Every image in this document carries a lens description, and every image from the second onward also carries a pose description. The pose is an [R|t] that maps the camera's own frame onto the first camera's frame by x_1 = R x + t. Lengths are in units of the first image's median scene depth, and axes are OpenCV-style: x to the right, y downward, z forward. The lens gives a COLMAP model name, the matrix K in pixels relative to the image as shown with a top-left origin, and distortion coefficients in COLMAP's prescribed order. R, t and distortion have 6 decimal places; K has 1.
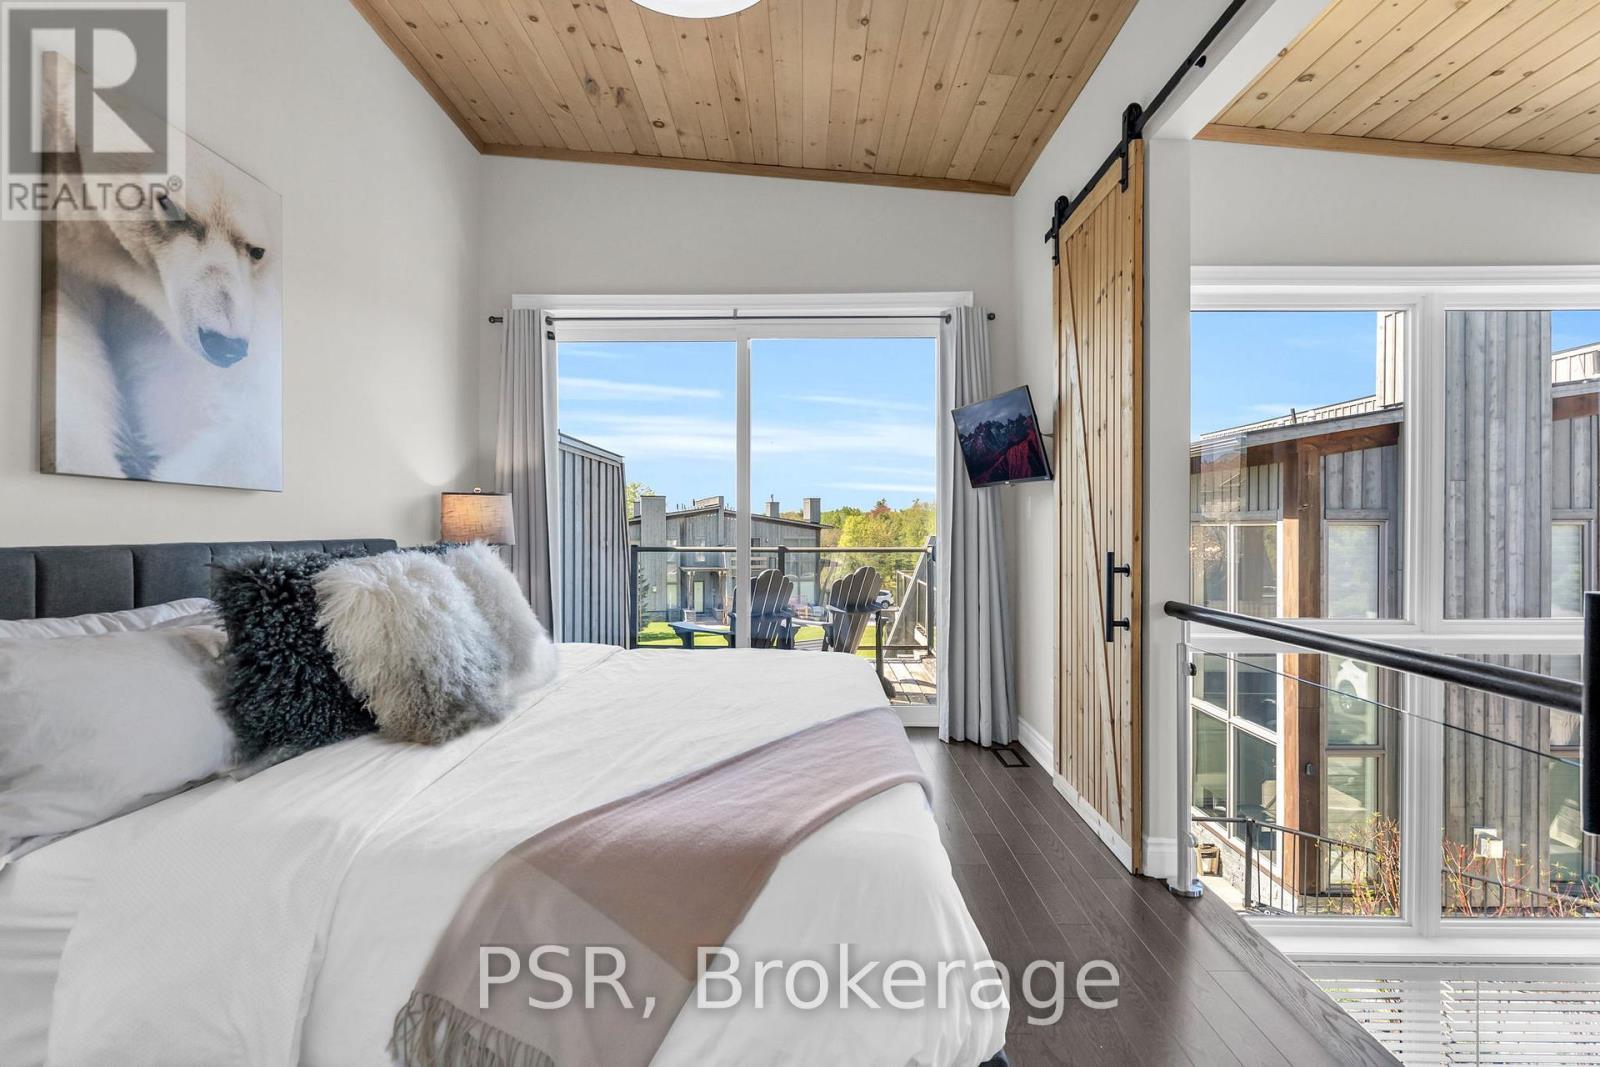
lens RADIAL K [[738.8, 0, 793.5], [0, 738.8, 537.5], [0, 0, 1]] dist [0.000612, 0.000286]
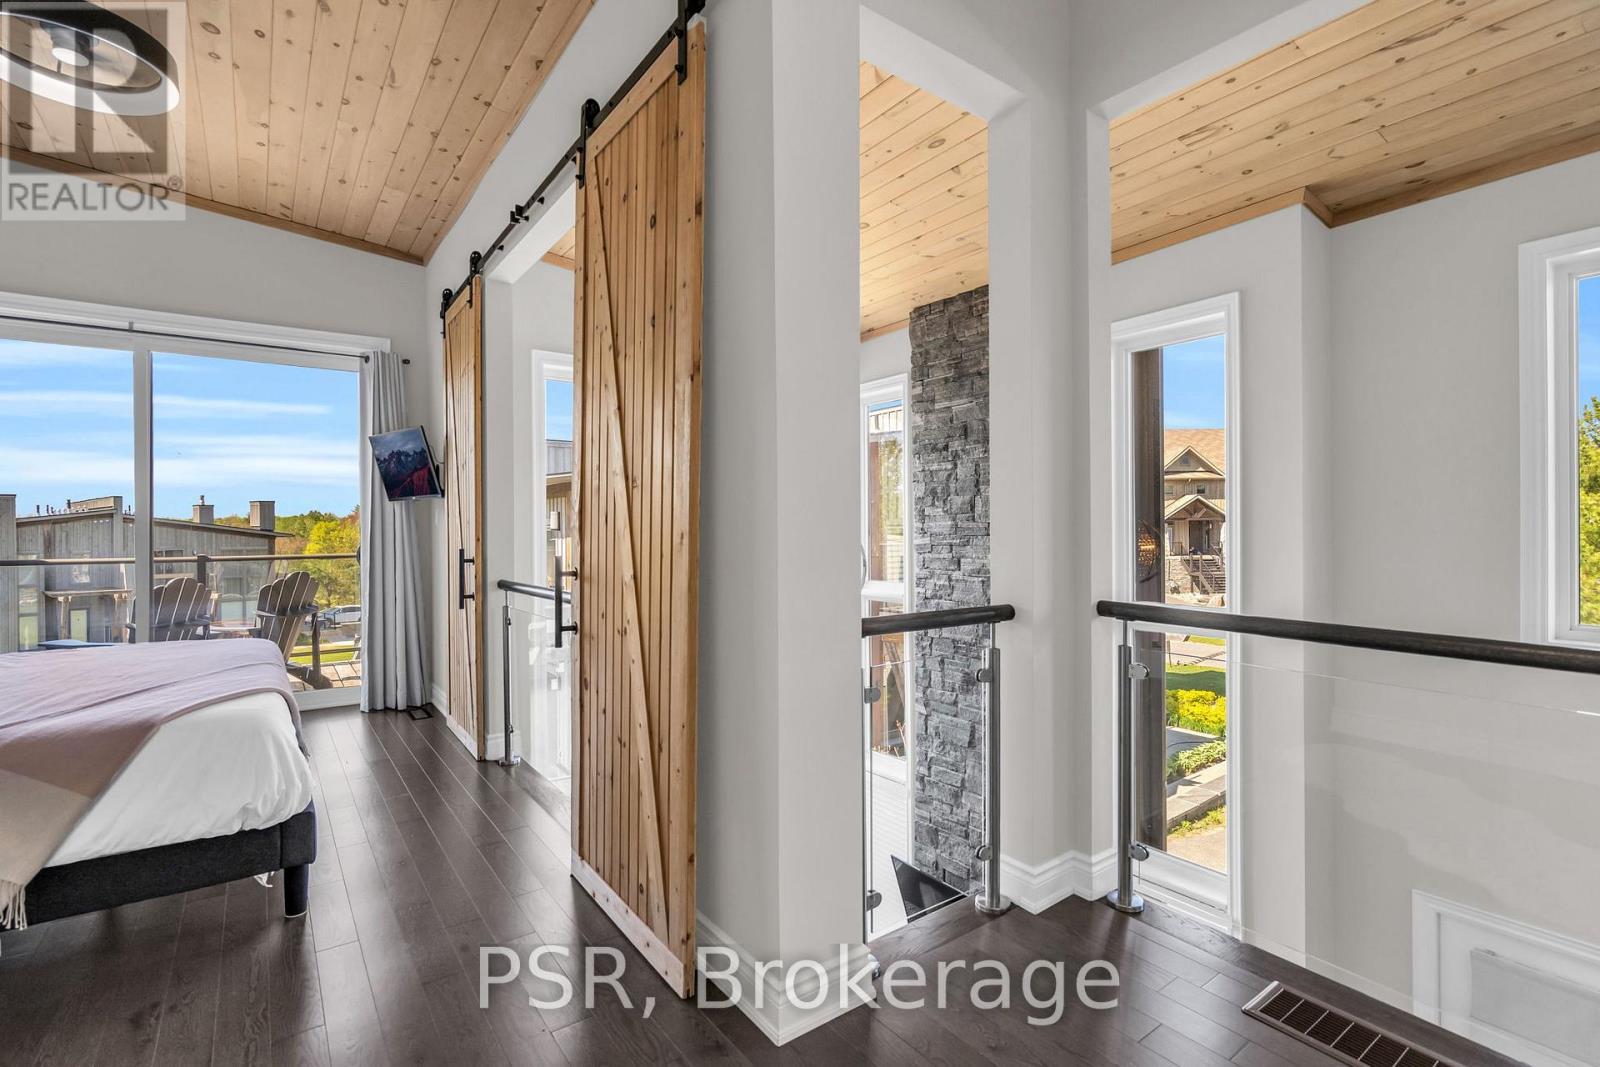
lens RADIAL K [[744.8, 0, 781.4], [0, 744.8, 533.4], [0, 0, 1]] dist [0.000273, 0.000566]
pose [[0.808268, -0.009195, 0.588743, 0.047117], [0.017239, 0.999819, -0.008052, 0.008415], [-0.588563, 0.016657, 0.808280, -0.434806]]
